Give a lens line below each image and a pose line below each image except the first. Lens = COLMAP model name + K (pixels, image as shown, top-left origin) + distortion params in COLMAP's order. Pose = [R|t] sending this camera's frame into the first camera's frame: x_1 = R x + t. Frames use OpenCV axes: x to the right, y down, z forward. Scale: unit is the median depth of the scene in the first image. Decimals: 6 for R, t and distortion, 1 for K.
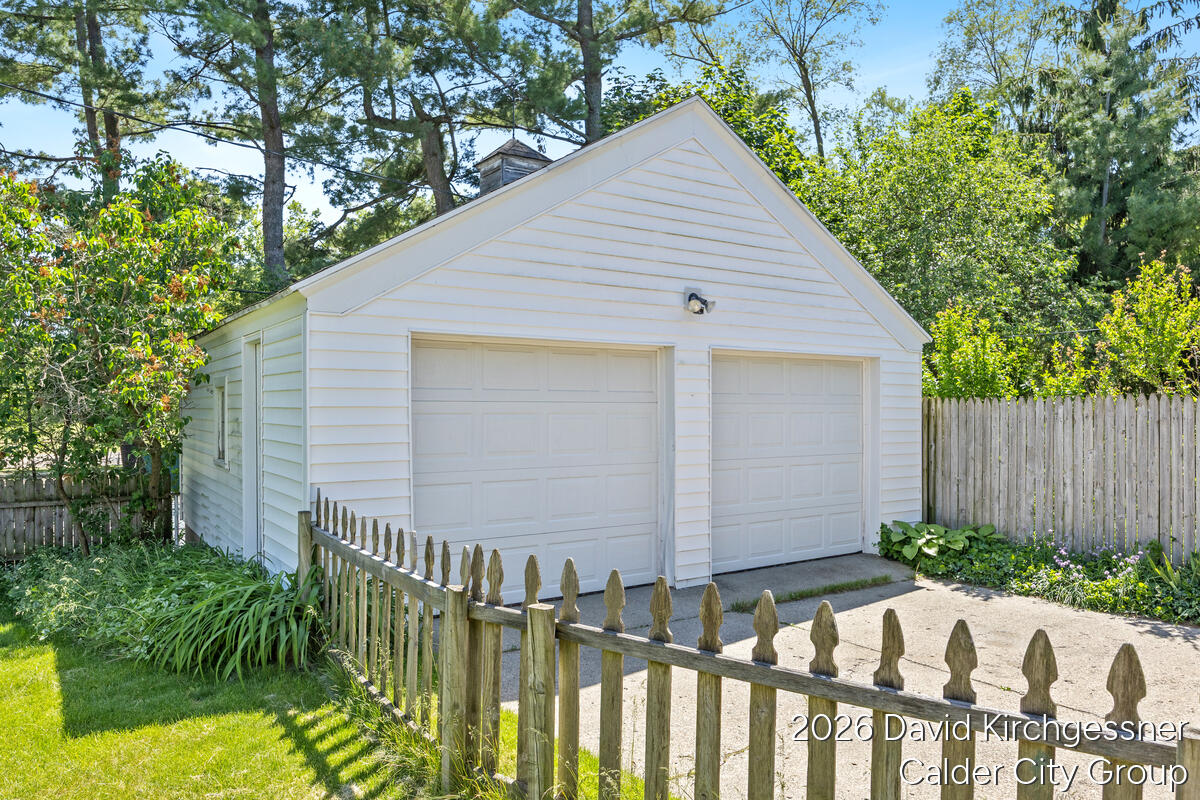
lens RADIAL K [[788.1, 0, 600.0], [0, 788.1, 400.0], [0, 0, 1]] dist [0.003144, 0.000405]
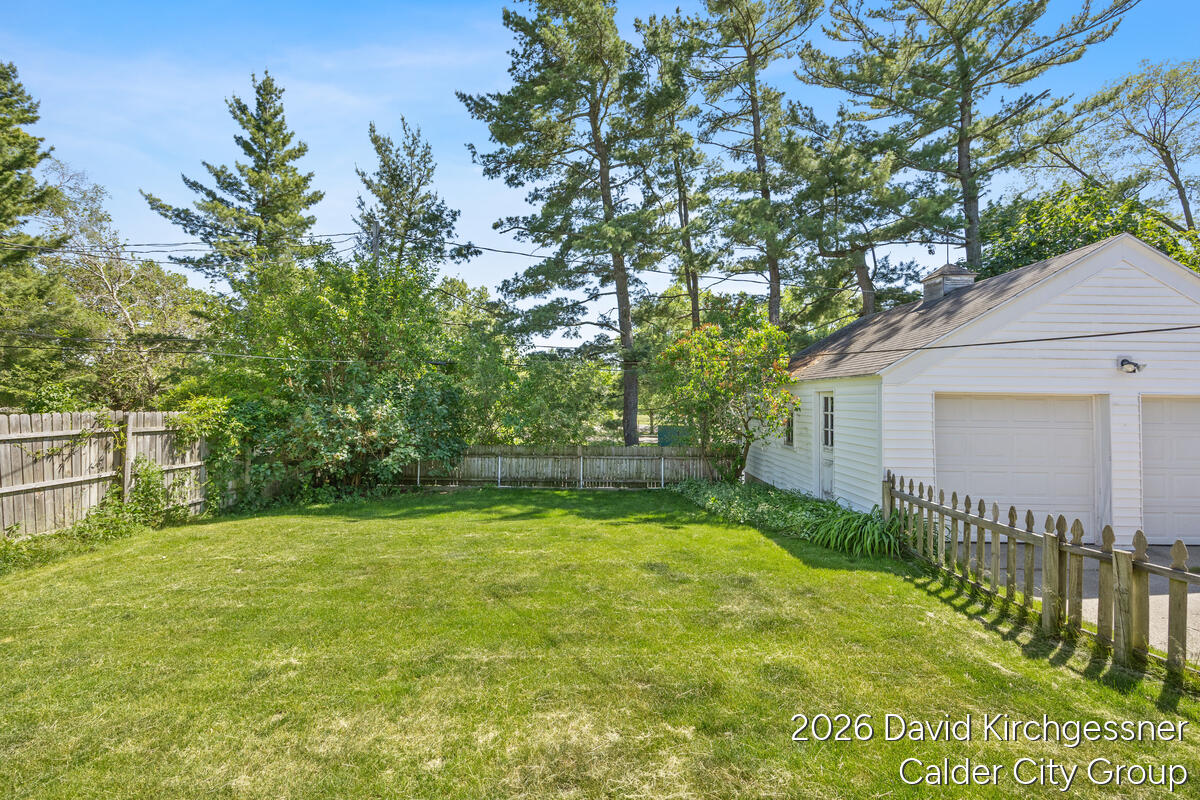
lens RADIAL K [[470.9, 0, 603.1], [0, 470.9, 383.2], [0, 0, 1]] dist [-0.010096, 0.000081]
pose [[0.827417, -0.010727, -0.561486, -0.193280], [-0.005108, 0.999632, -0.026626, -0.052392], [0.561565, 0.024899, 0.827058, -0.294194]]
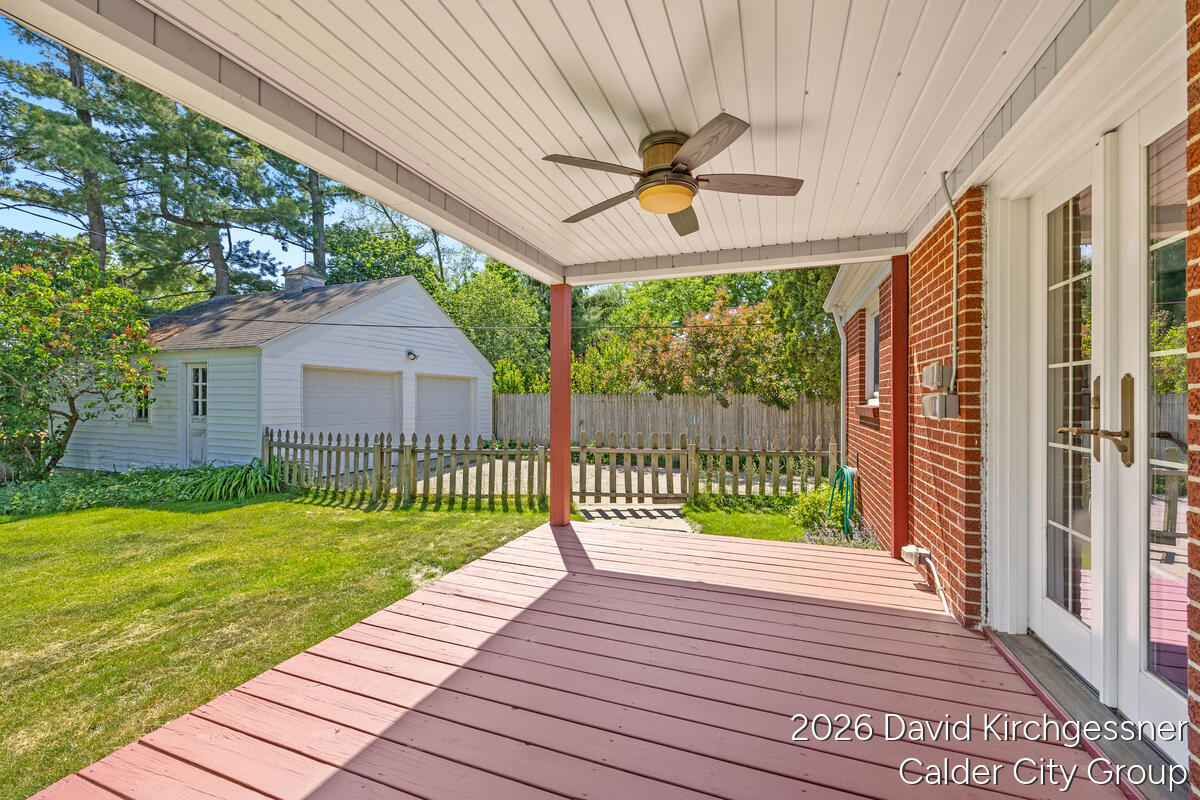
lens RADIAL K [[481.5, 0, 602.1], [0, 481.5, 402.6], [0, 0, 1]] dist [-0.001048, 0.000169]
pose [[0.810258, -0.001109, 0.586072, -0.264772], [-0.009001, 0.999857, 0.014335, 0.002810], [-0.586004, -0.016890, 0.810132, -0.578517]]
